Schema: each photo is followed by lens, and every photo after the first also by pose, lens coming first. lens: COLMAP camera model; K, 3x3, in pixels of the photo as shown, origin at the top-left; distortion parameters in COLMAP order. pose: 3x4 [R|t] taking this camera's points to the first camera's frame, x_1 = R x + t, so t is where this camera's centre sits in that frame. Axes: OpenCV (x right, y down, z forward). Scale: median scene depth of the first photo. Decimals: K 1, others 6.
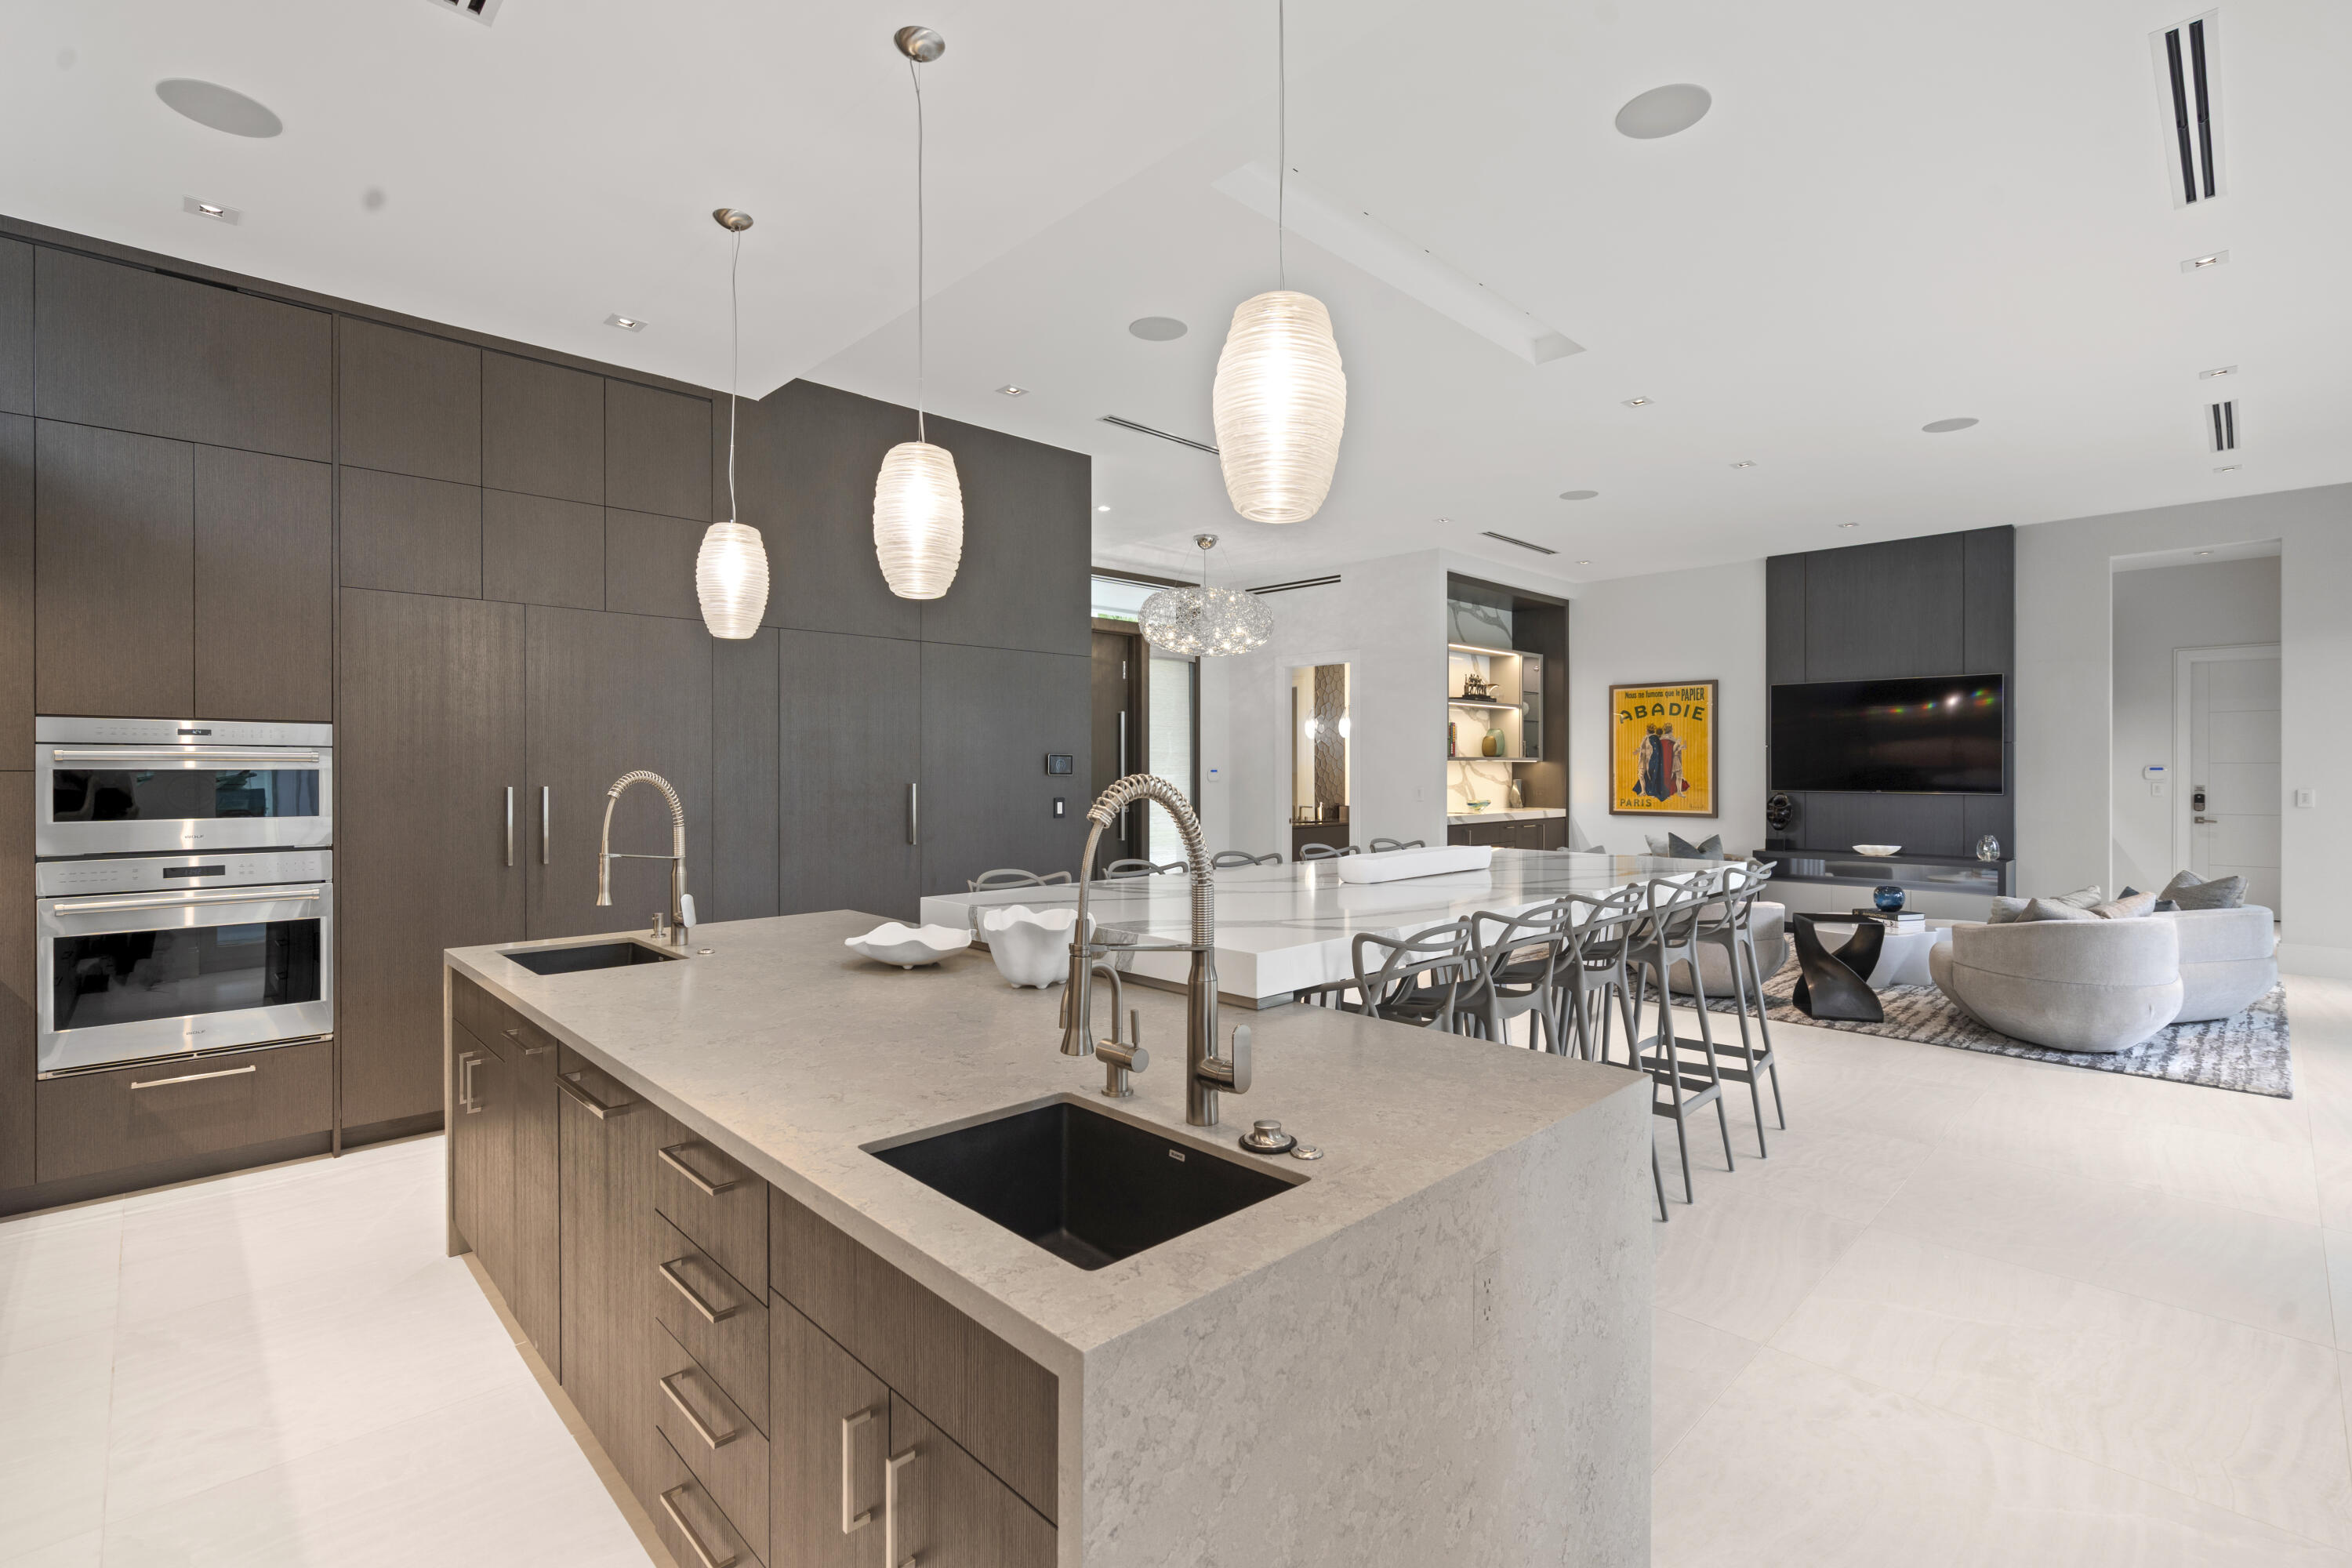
lens RADIAL K [[1075.8, 0, 1167.1], [0, 1075.8, 778.1], [0, 0, 1]] dist [0.000111, 0.001724]
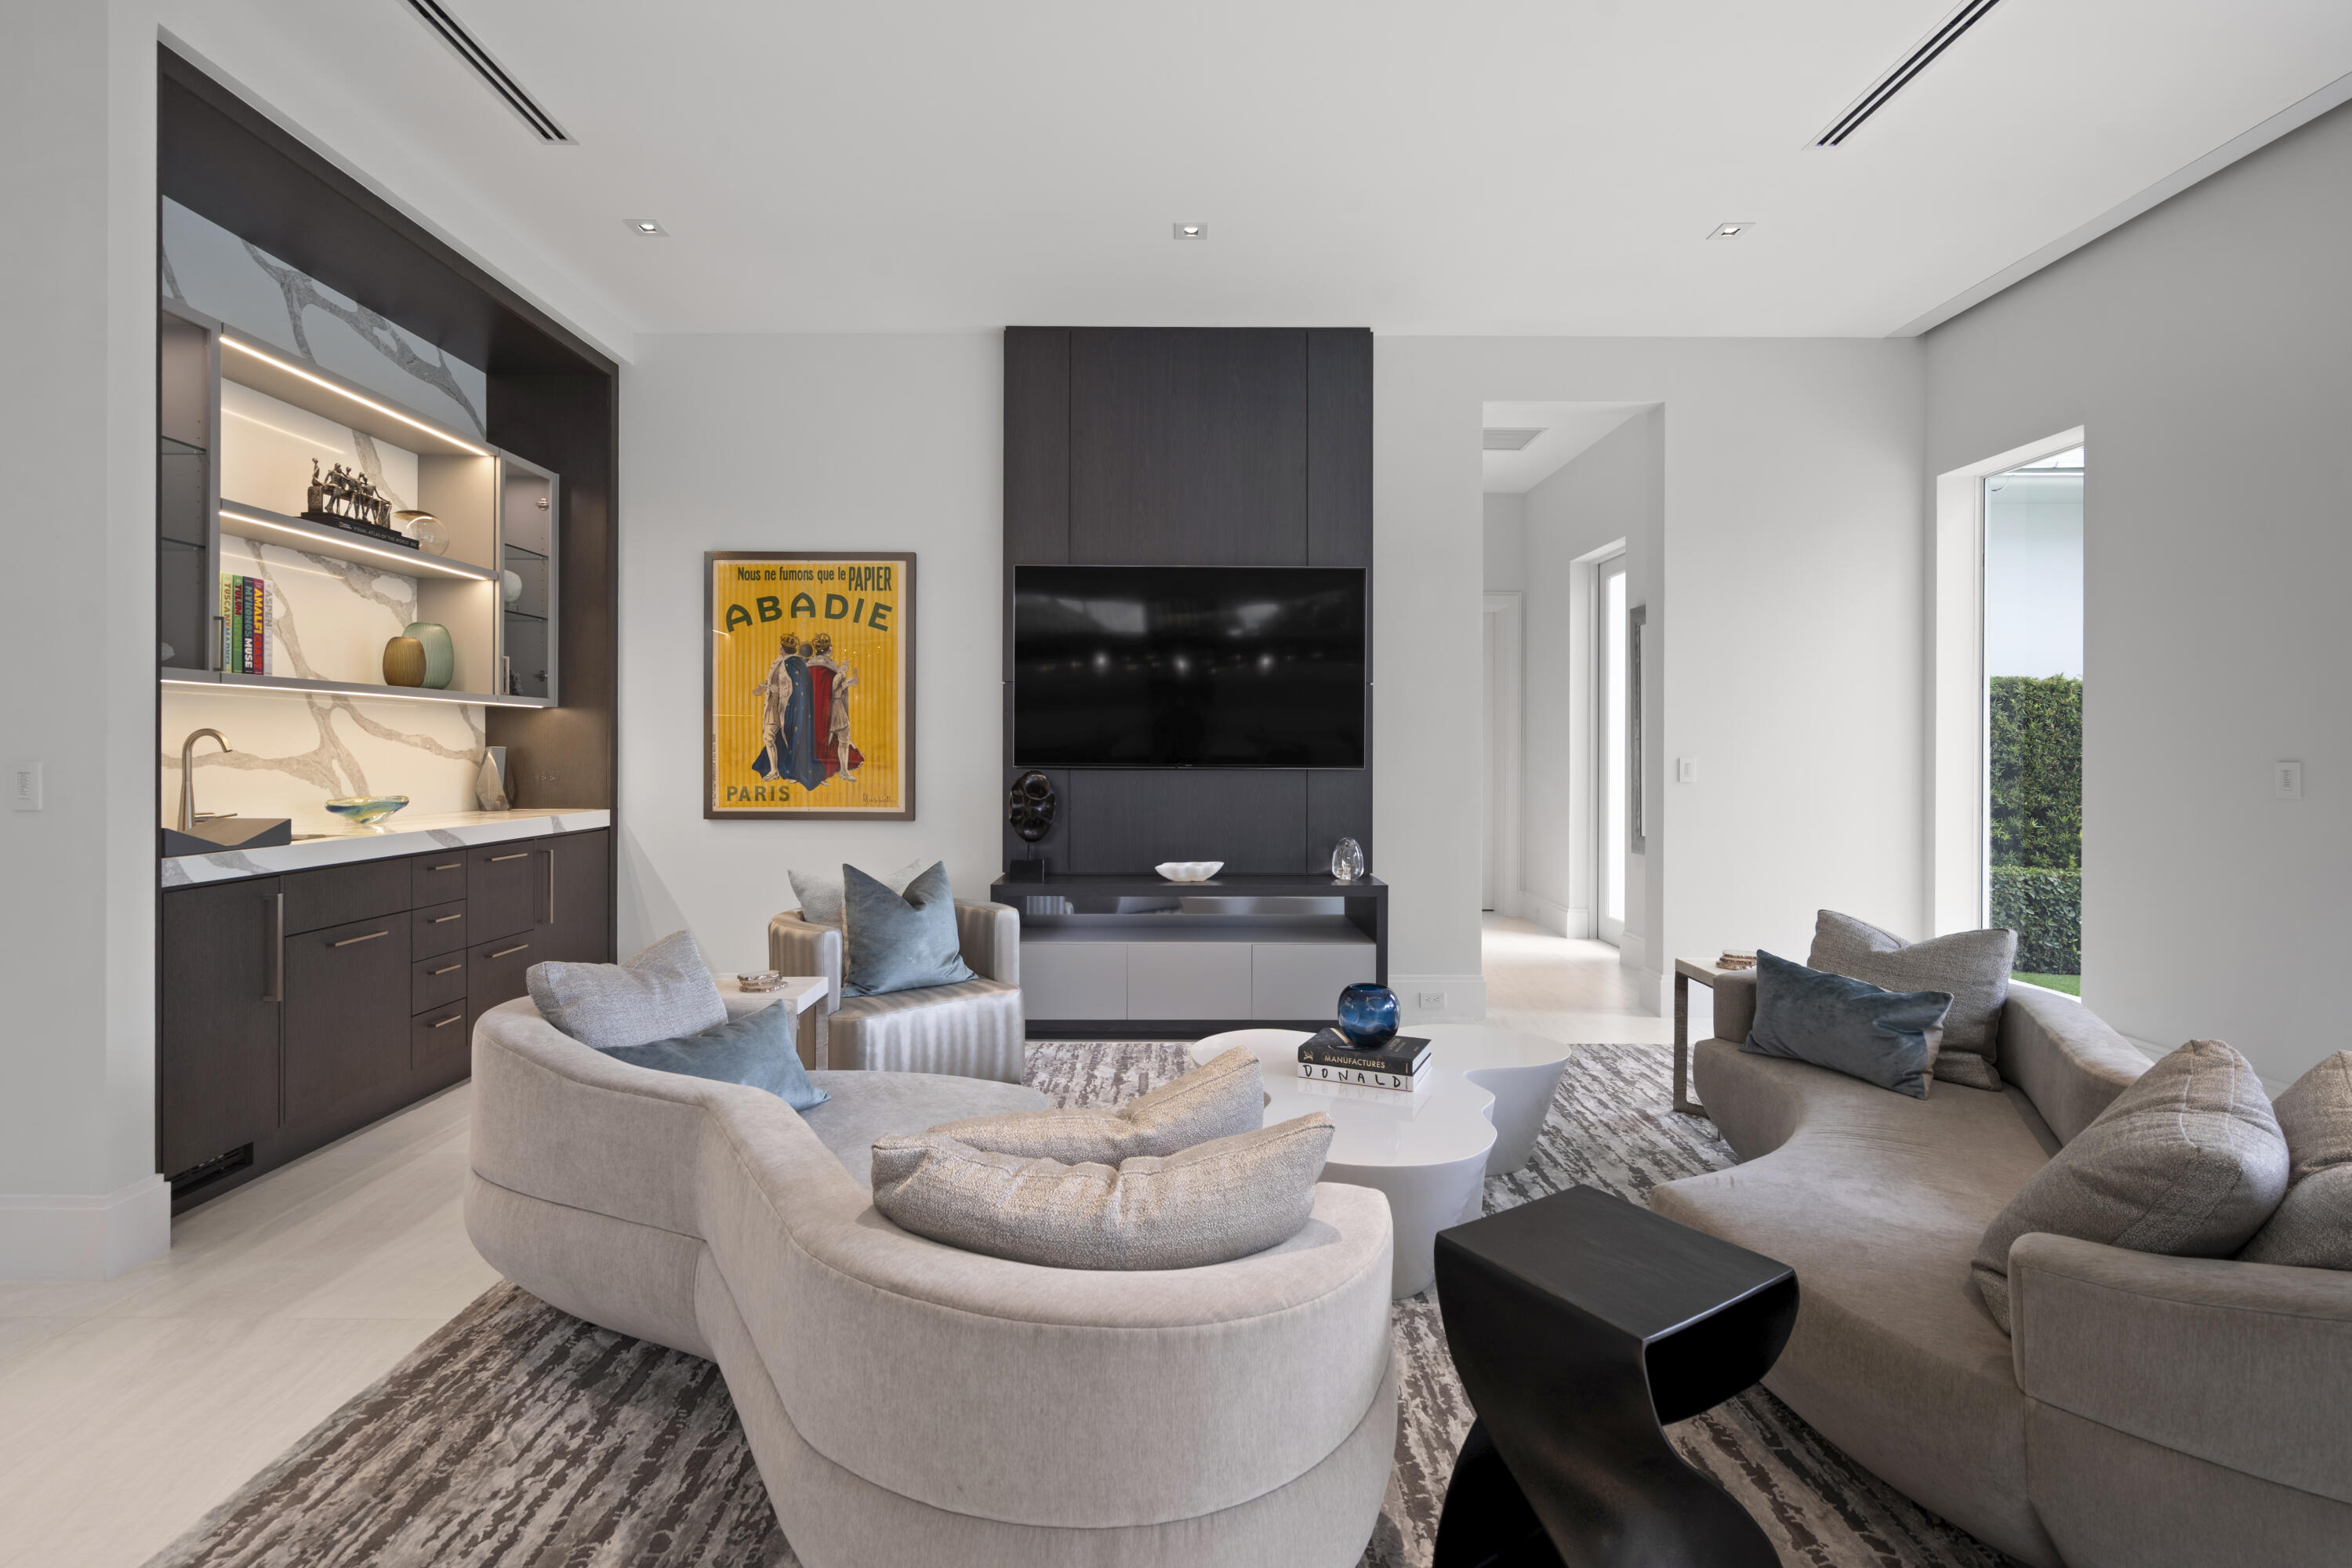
lens RADIAL K [[1075.8, 0, 1171.1], [0, 1075.8, 743.4], [0, 0, 1]] dist [0.000111, 0.001724]
pose [[0.694765, 0.008468, 0.719187, 0.216748], [0.001756, 0.999908, -0.013470, 0.007063], [-0.719235, 0.010622, 0.694686, 0.531720]]
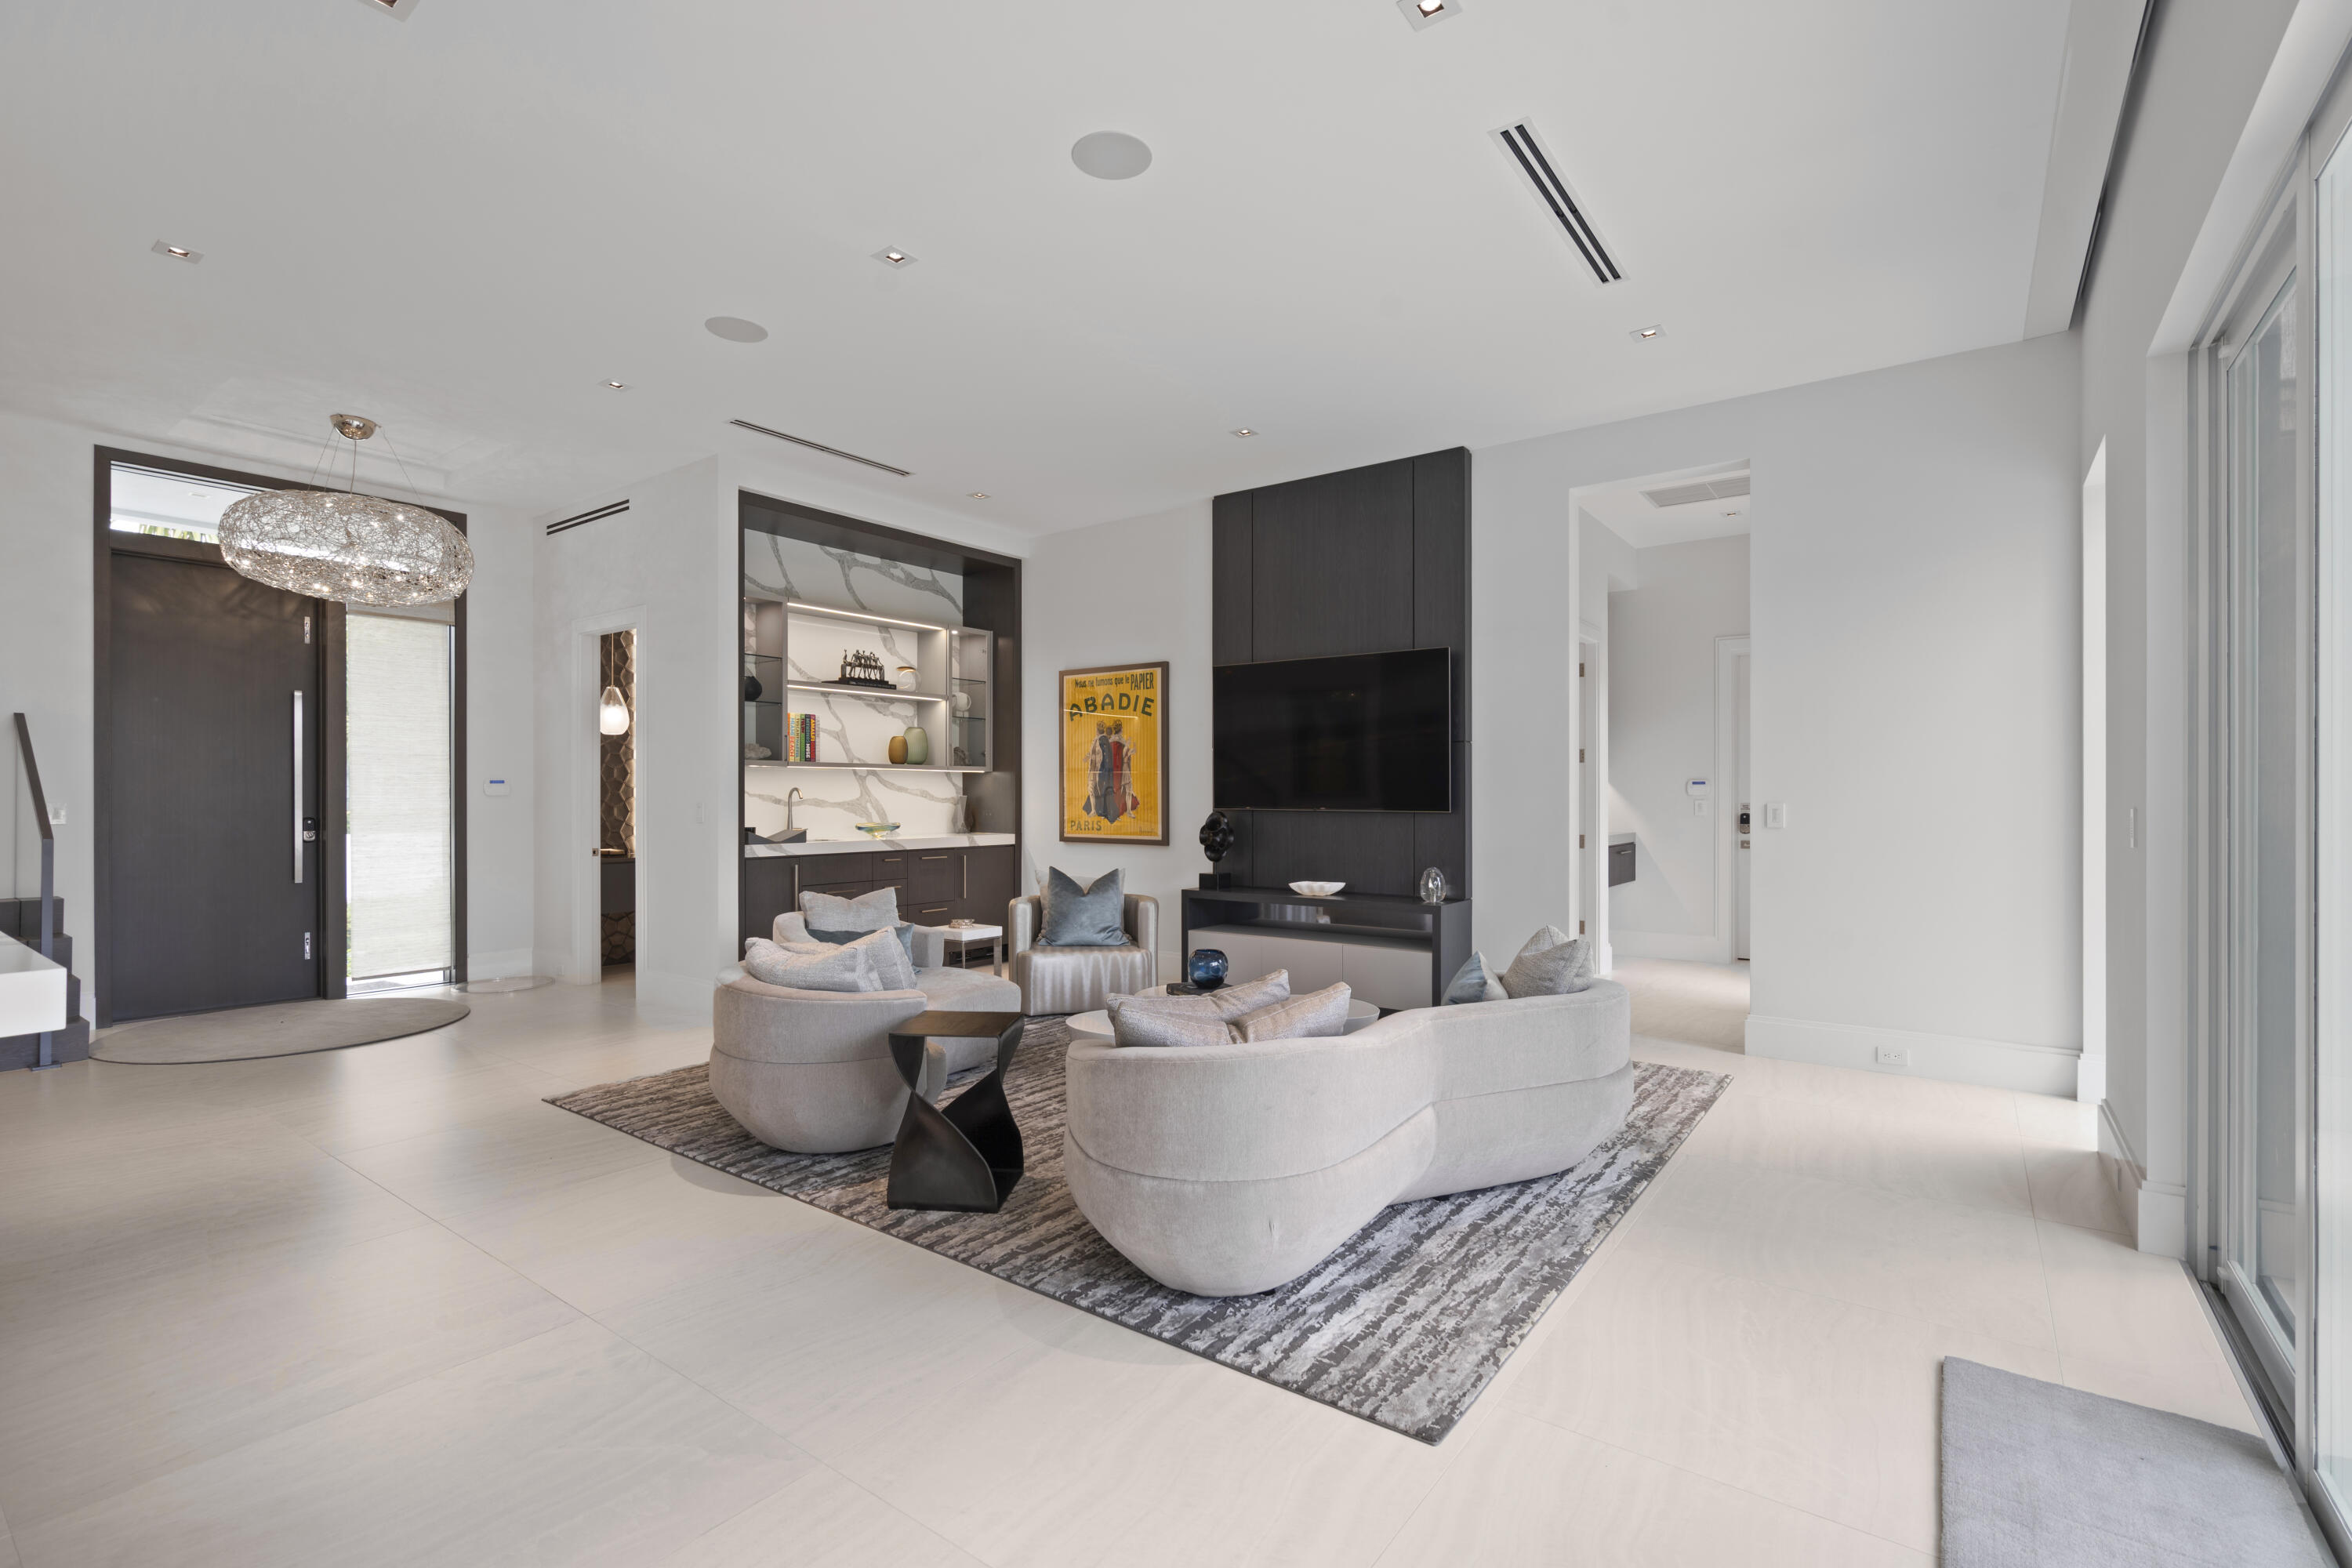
lens RADIAL K [[1075.8, 0, 1165.4], [0, 1075.8, 792.3], [0, 0, 1]] dist [0.000111, 0.001724]
pose [[0.988150, 0.003419, 0.153453, 0.380665], [-0.001396, 0.999911, -0.013292, 0.009459], [-0.153484, 0.012920, 0.988067, 0.248918]]
